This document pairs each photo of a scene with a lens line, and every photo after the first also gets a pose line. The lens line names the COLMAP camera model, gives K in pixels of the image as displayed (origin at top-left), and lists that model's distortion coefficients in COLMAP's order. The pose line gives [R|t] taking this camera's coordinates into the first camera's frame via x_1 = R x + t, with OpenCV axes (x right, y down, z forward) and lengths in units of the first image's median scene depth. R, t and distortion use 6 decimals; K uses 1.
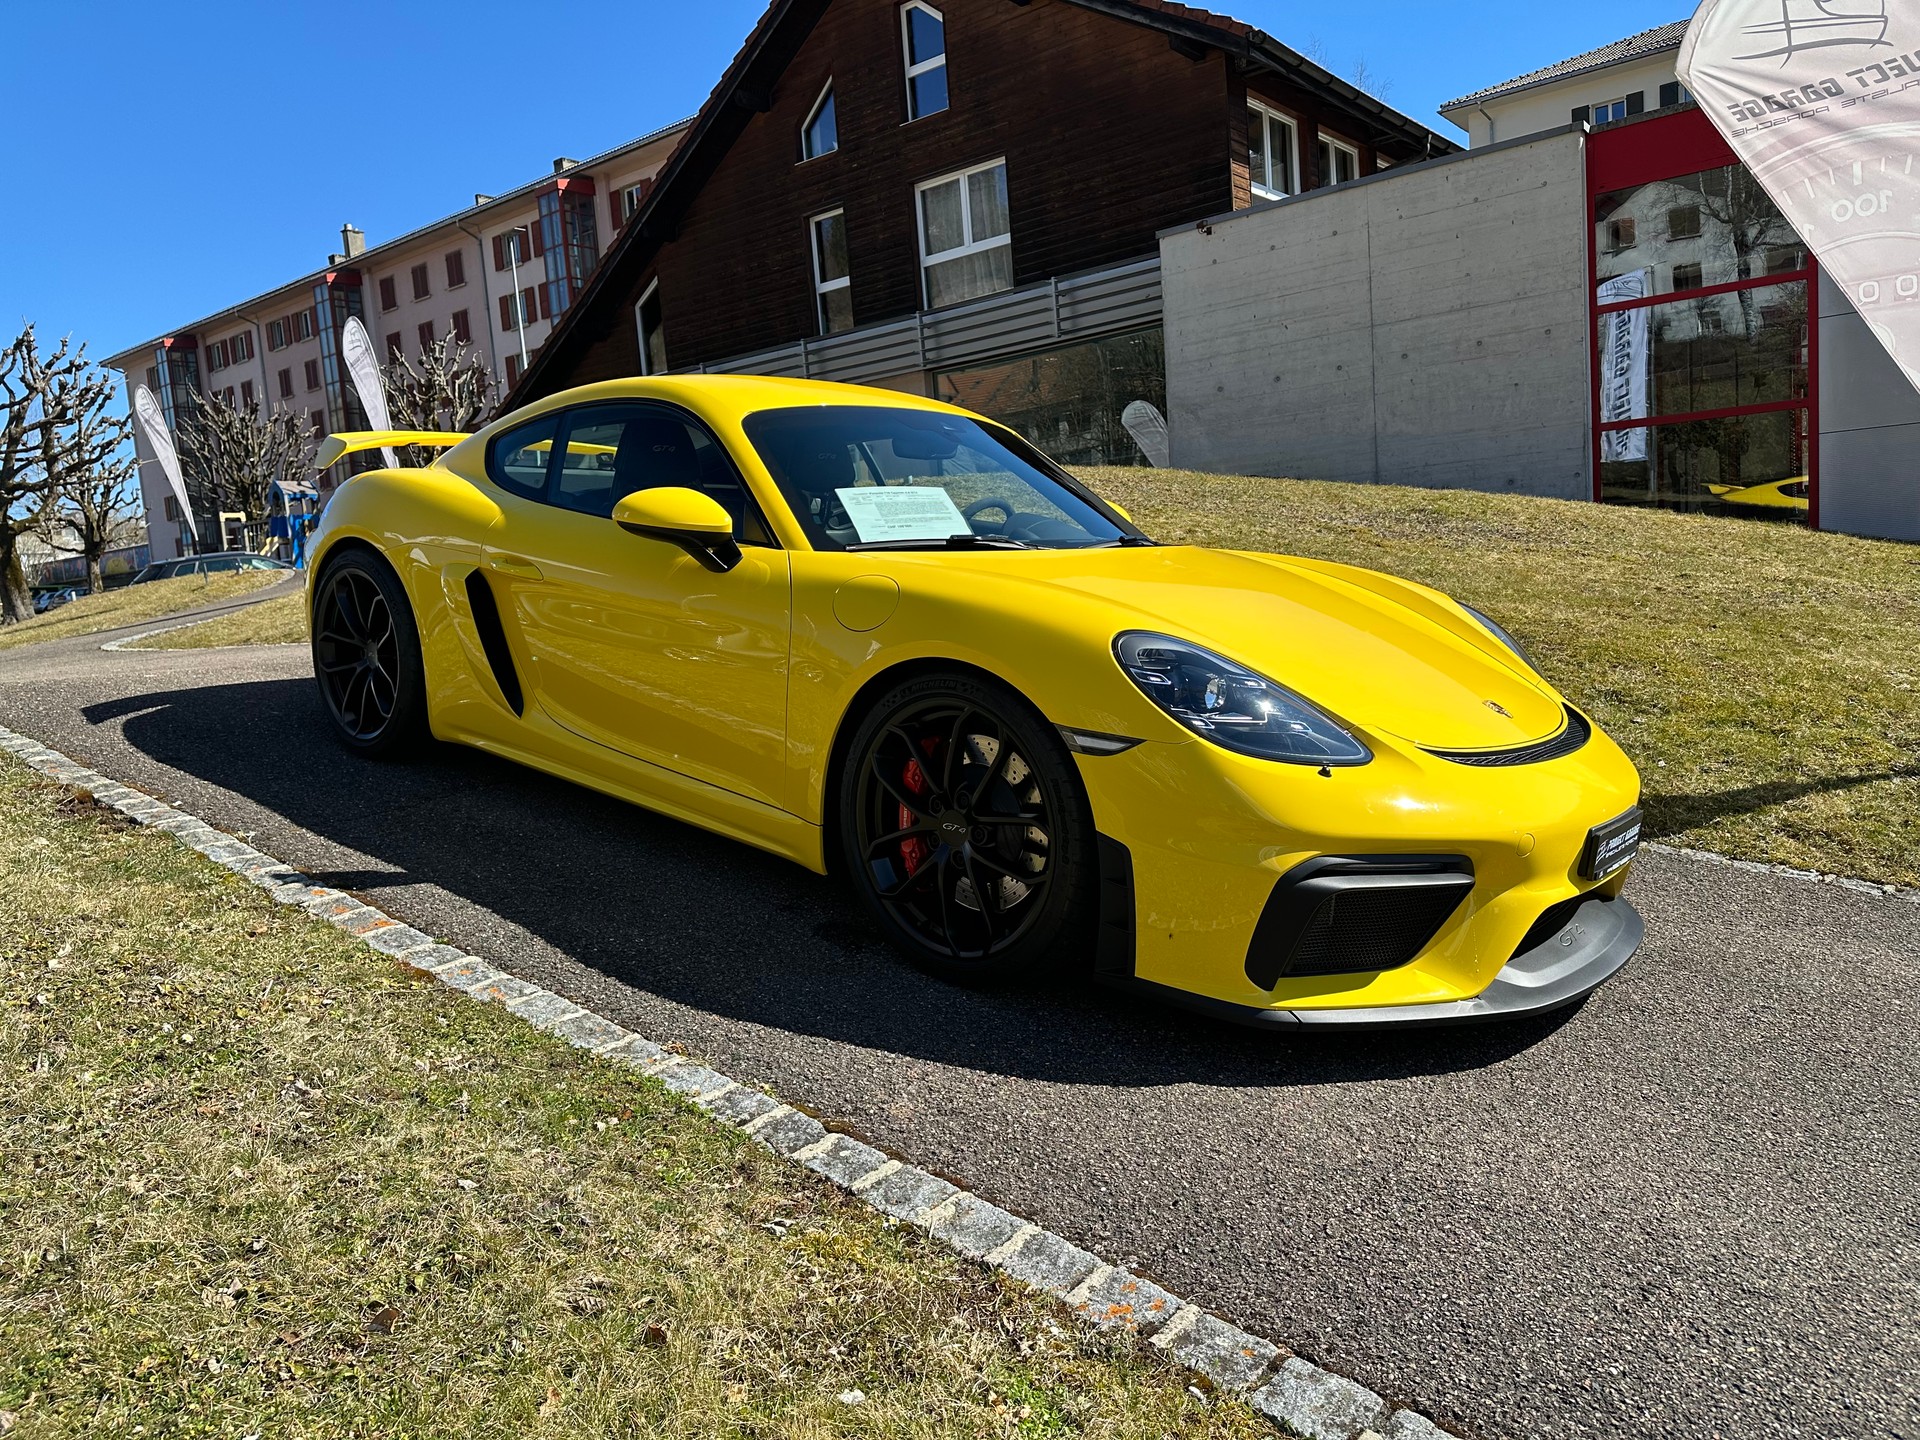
lens RADIAL K [[1390.1, 0, 959.9], [0, 1390.1, 759.3], [0, 0, 1]] dist [0.020806, -0.021170]
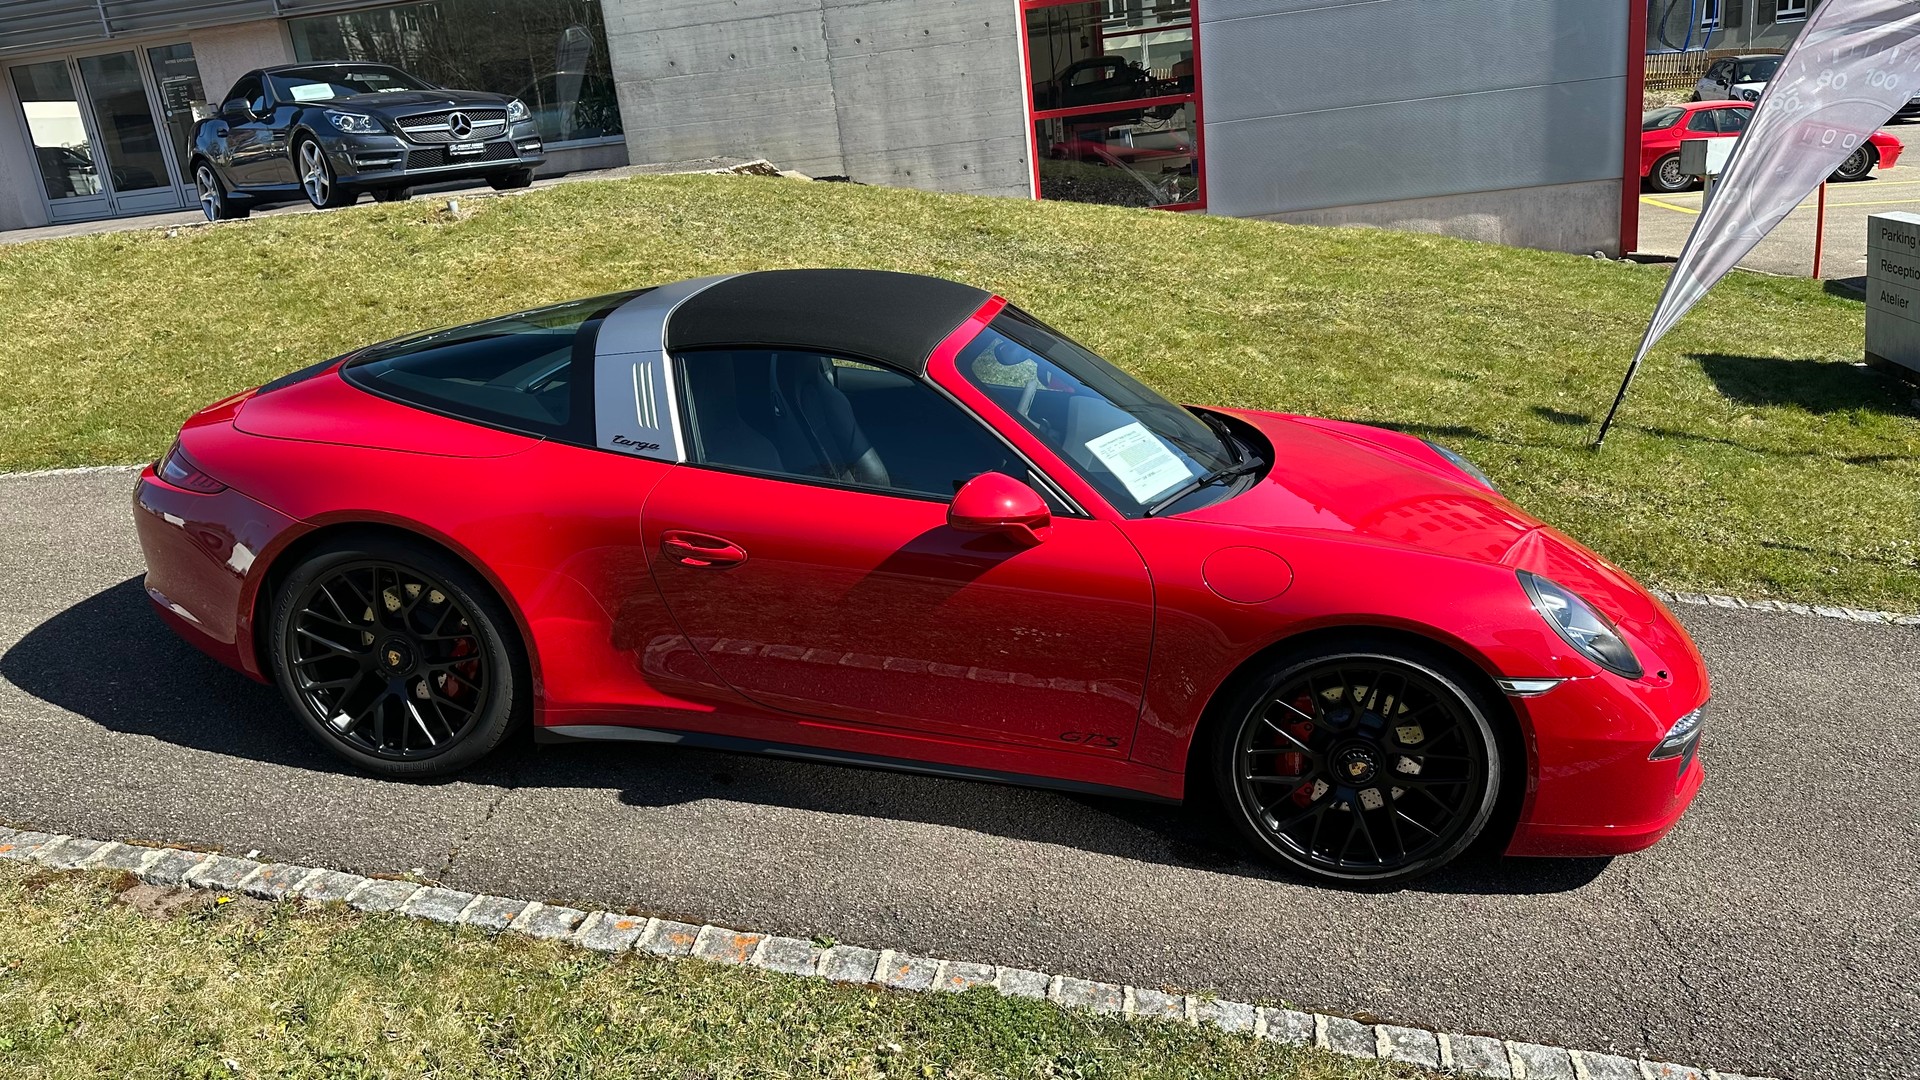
lens RADIAL K [[1376.1, 0, 1004.6], [0, 1376.1, 593.0], [0, 0, 1]] dist [0.026860, -0.027517]
pose [[0.862287, -0.176306, 0.474740, -0.155492], [0.098800, 0.977996, 0.183747, -0.067940], [-0.496689, -0.111538, 0.860732, 0.013578]]
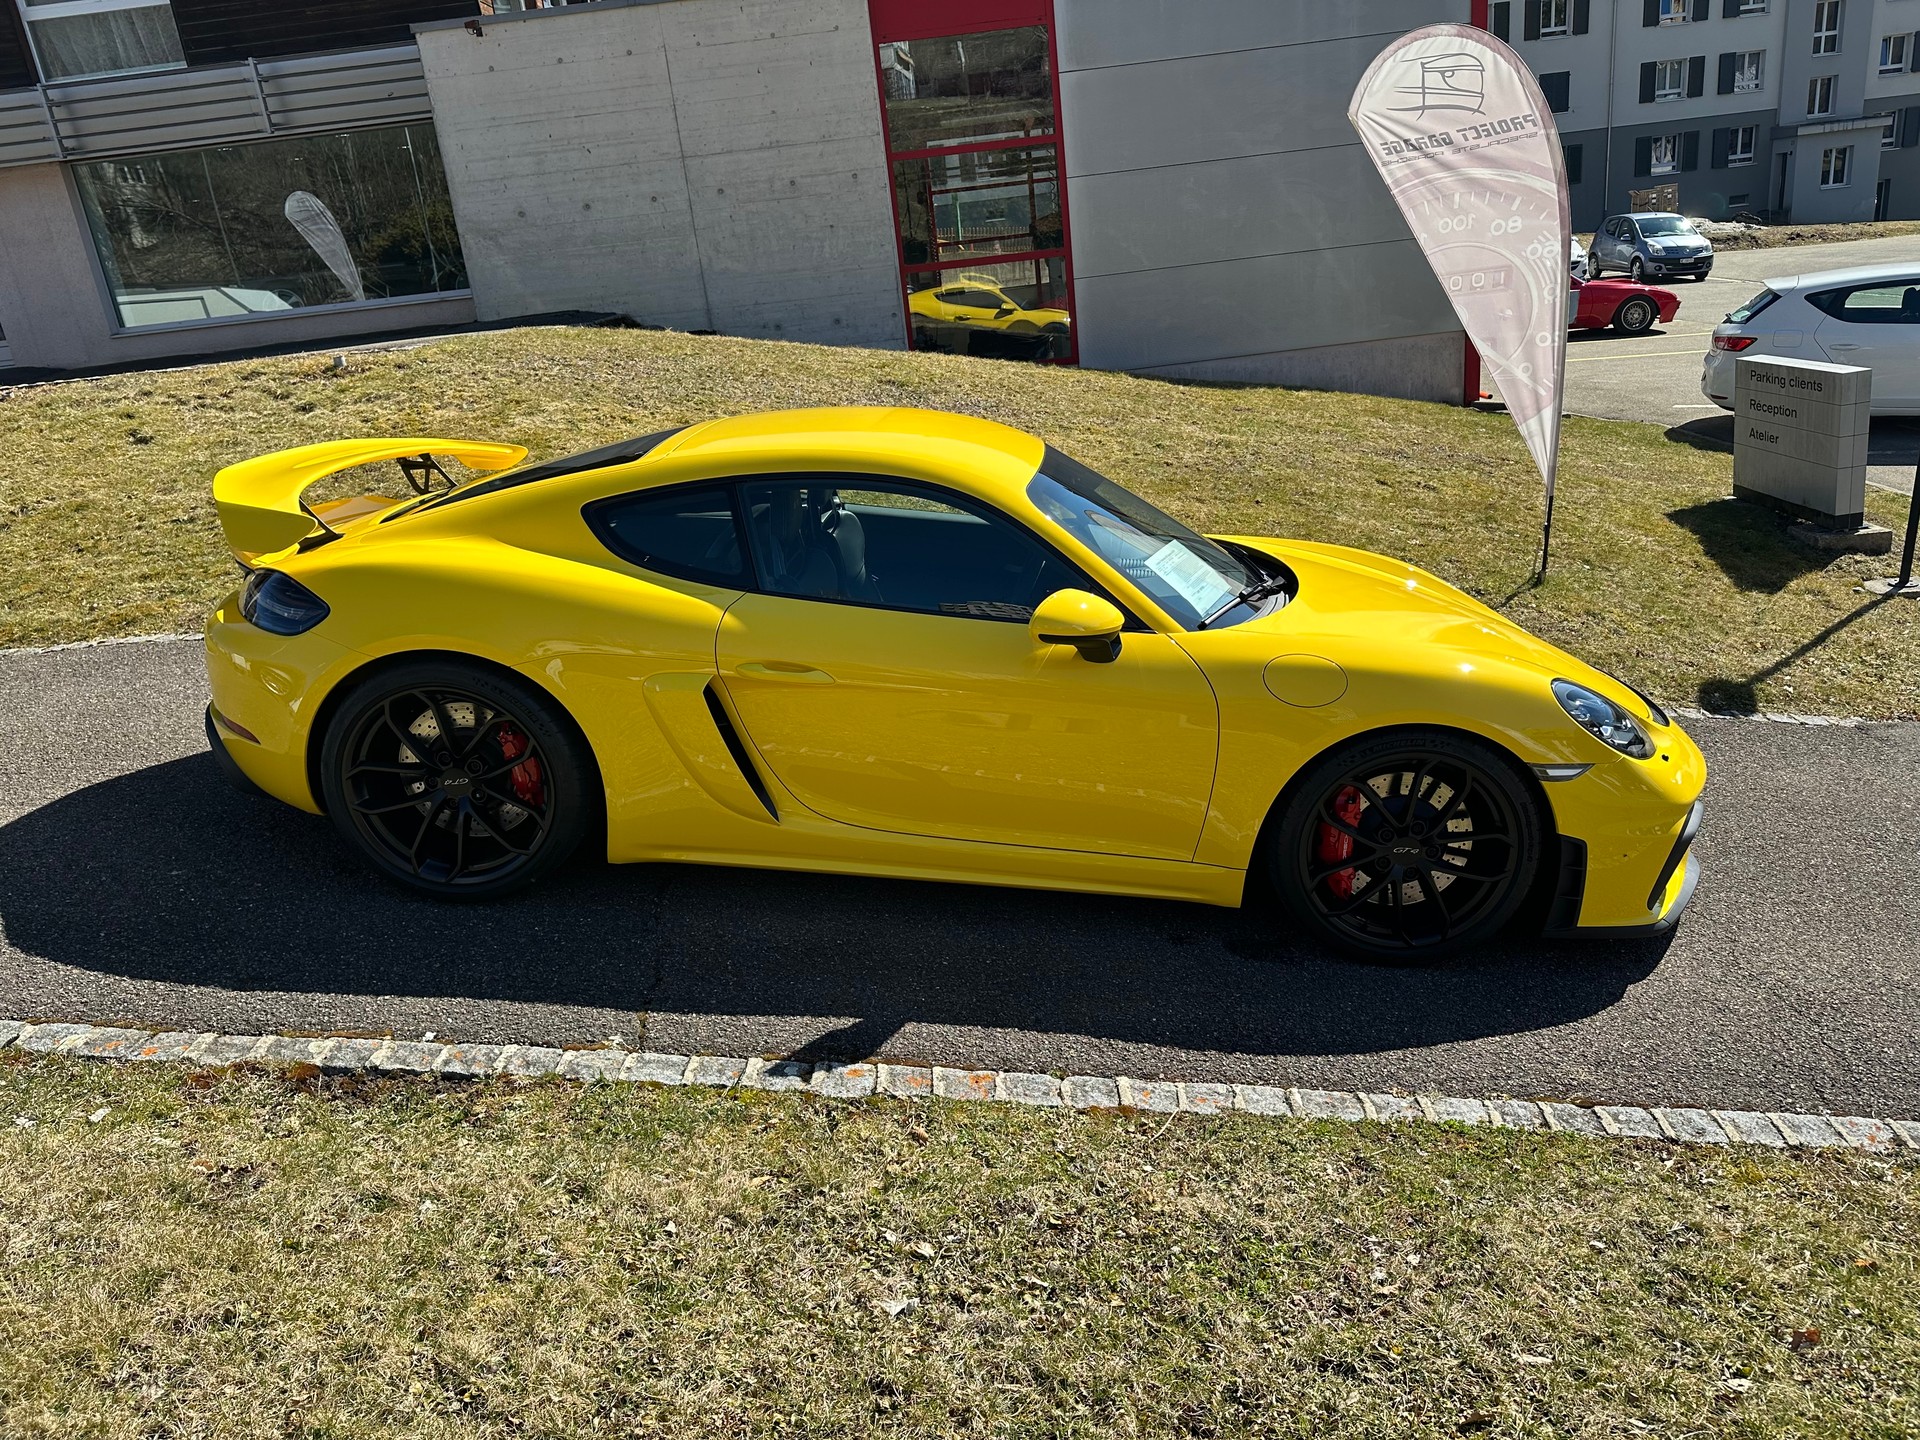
lens RADIAL K [[1390.1, 0, 1020.9], [0, 1390.1, 758.2], [0, 0, 1]] dist [0.020806, -0.021170]
pose [[0.773041, -0.218434, 0.595562, -0.214267], [0.119451, 0.972174, 0.201517, -0.070992], [-0.623008, -0.084640, 0.777623, 0.046987]]
